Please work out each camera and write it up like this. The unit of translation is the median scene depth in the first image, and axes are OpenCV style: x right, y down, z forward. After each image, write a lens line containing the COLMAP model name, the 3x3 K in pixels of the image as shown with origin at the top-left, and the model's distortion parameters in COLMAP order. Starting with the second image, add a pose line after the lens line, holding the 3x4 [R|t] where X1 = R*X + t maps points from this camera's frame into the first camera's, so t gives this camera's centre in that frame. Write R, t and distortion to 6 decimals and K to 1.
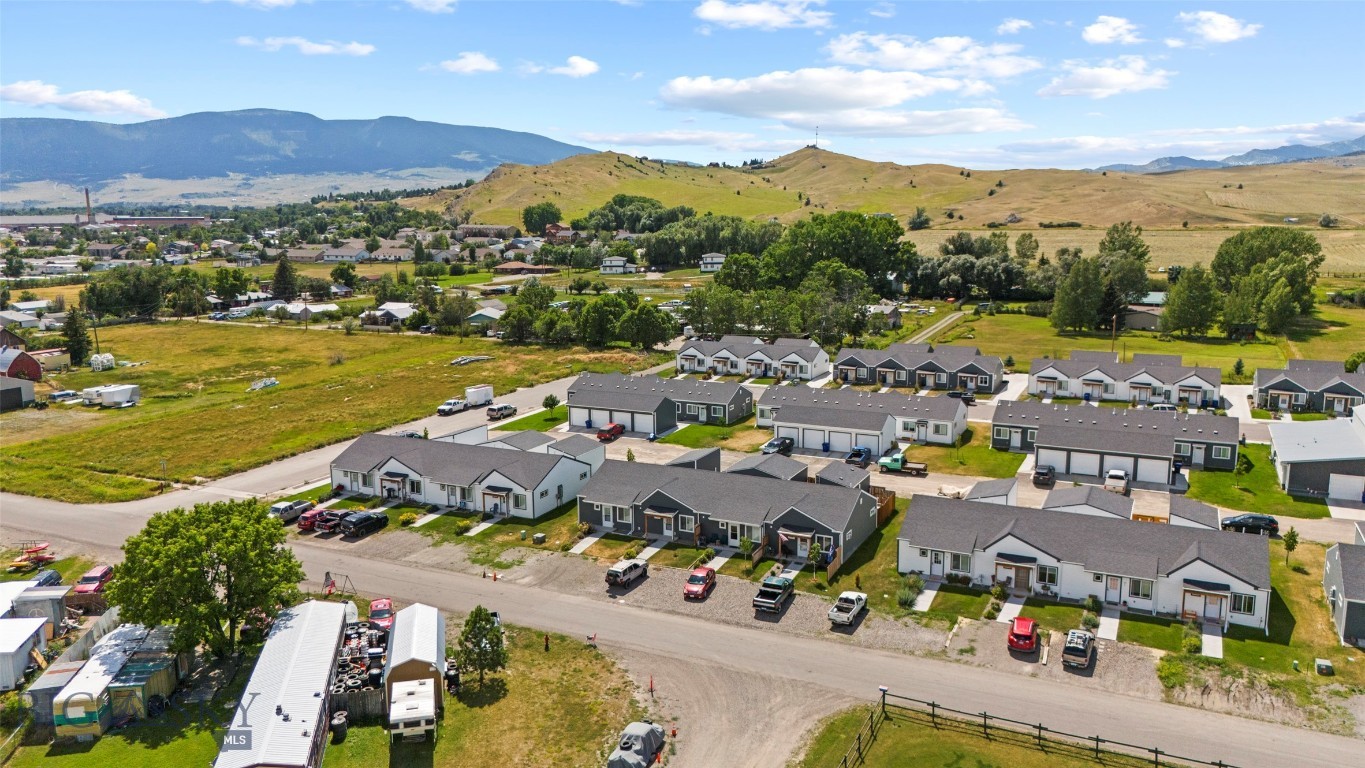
lens RADIAL K [[995.1, 0, 681.6], [0, 995.1, 392.0], [0, 0, 1]] dist [0.040985, -0.028884]
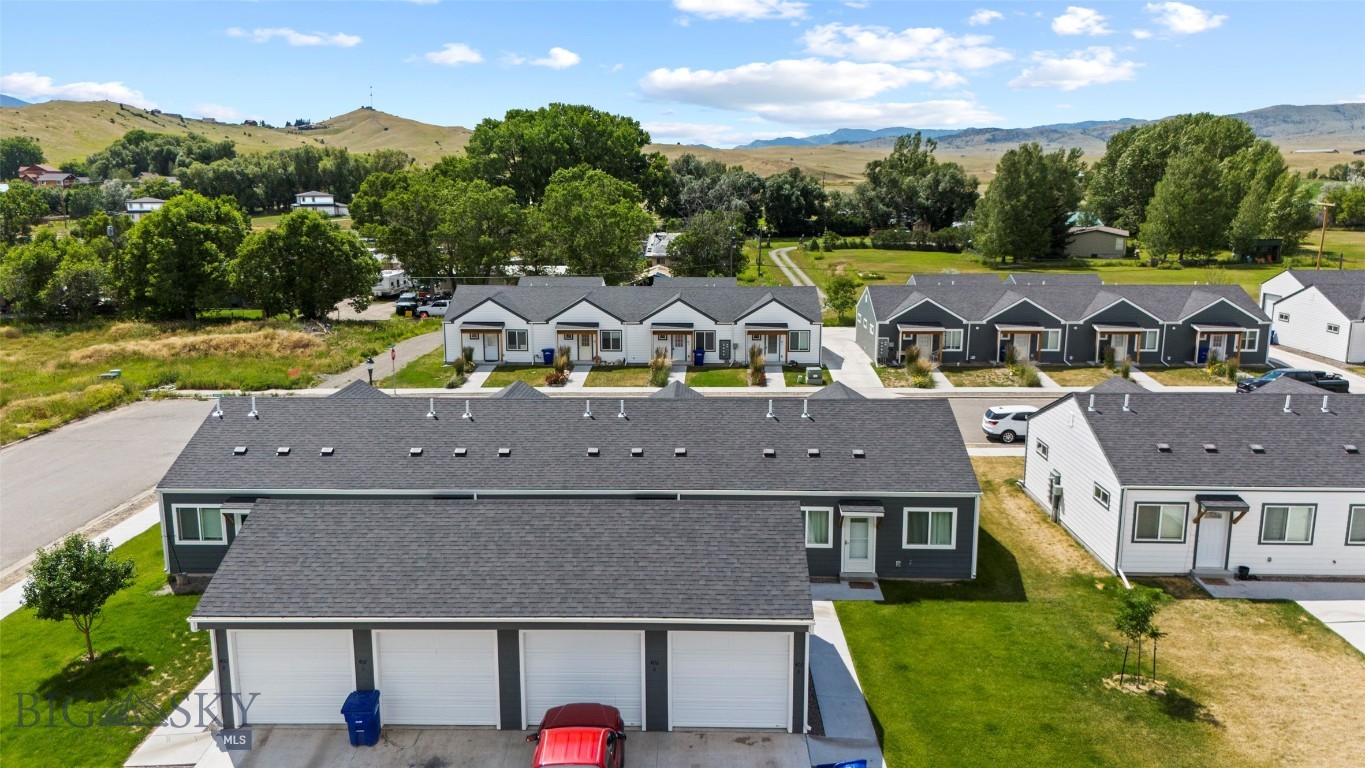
lens RADIAL K [[995.1, 0, 680.4], [0, 995.1, 387.9], [0, 0, 1]] dist [0.040985, -0.028884]
pose [[0.905665, -0.075333, 0.417248, -0.070938], [0.069486, 0.997155, 0.029210, -0.015216], [-0.418261, 0.002539, 0.908323, 0.529448]]
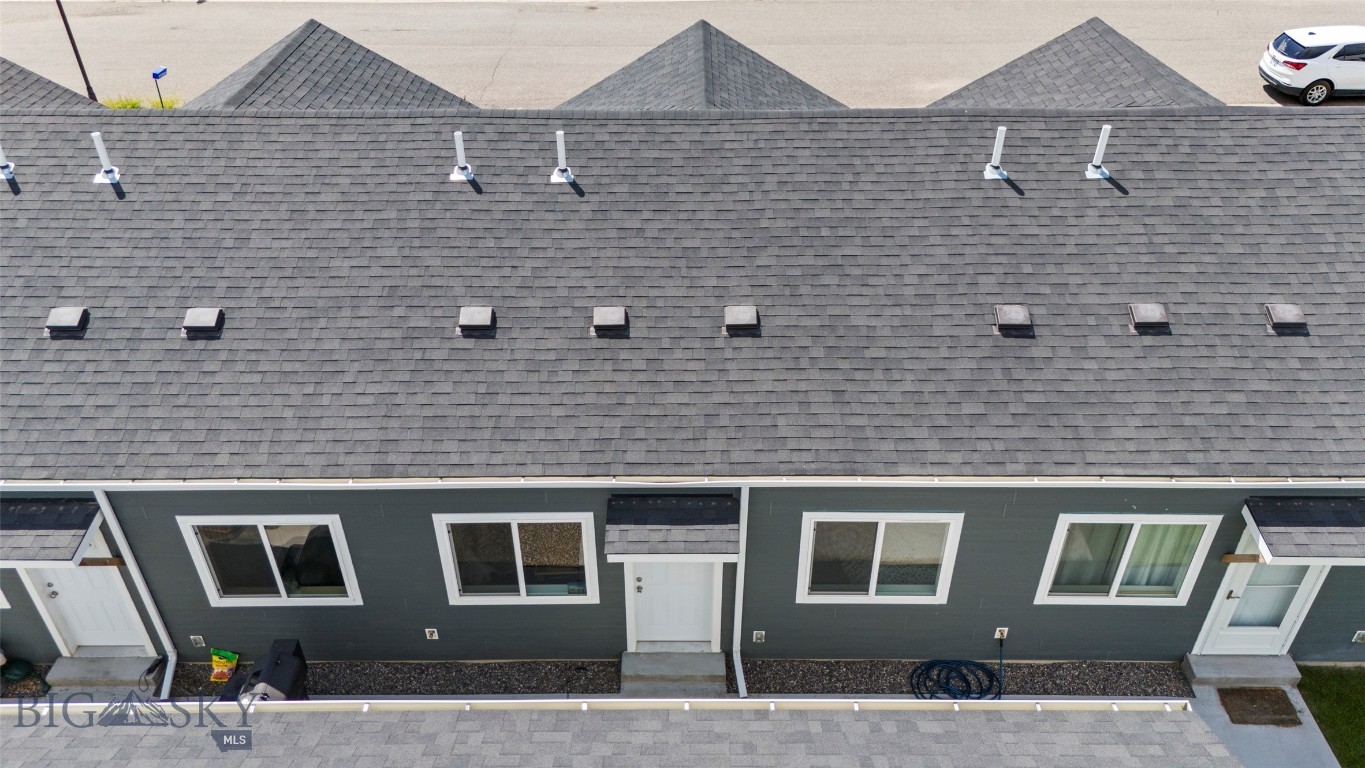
lens RADIAL K [[995.1, 0, 683.3], [0, 995.1, 386.9], [0, 0, 1]] dist [0.040985, -0.028884]
pose [[0.895354, -0.258142, 0.362910, 0.016534], [0.075086, 0.890712, 0.448325, -0.026770], [-0.438980, -0.374160, 0.816885, 0.736716]]
